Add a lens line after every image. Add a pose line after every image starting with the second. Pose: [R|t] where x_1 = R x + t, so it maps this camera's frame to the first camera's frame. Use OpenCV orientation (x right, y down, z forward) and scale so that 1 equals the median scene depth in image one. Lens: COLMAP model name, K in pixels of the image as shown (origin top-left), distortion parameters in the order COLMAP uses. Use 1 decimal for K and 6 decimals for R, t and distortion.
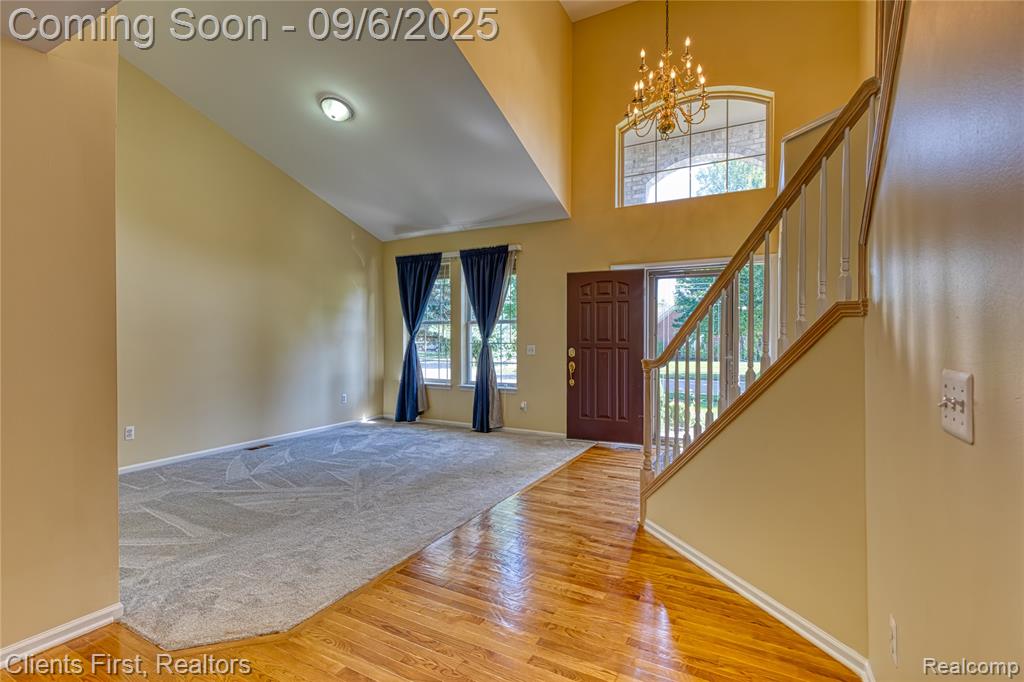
lens RADIAL K [[466.3, 0, 512.0], [0, 466.3, 341.0], [0, 0, 1]] dist [0.001512, 0.000482]
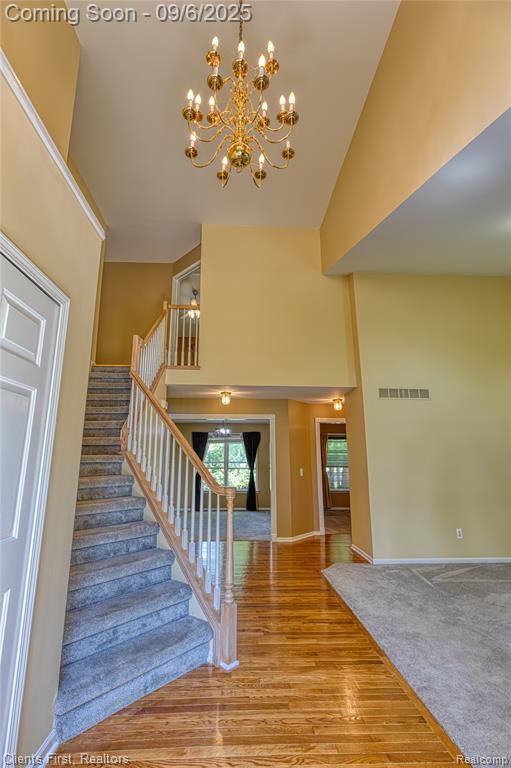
lens RADIAL K [[349.7, 0, 249.0], [0, 349.7, 390.3], [0, 0, 1]] dist [0.001512, 0.000482]
pose [[-0.856766, -0.106586, -0.504571, 0.348991], [-0.003445, 0.979570, -0.201076, -0.011545], [0.515694, -0.170536, -0.839629, 0.884157]]
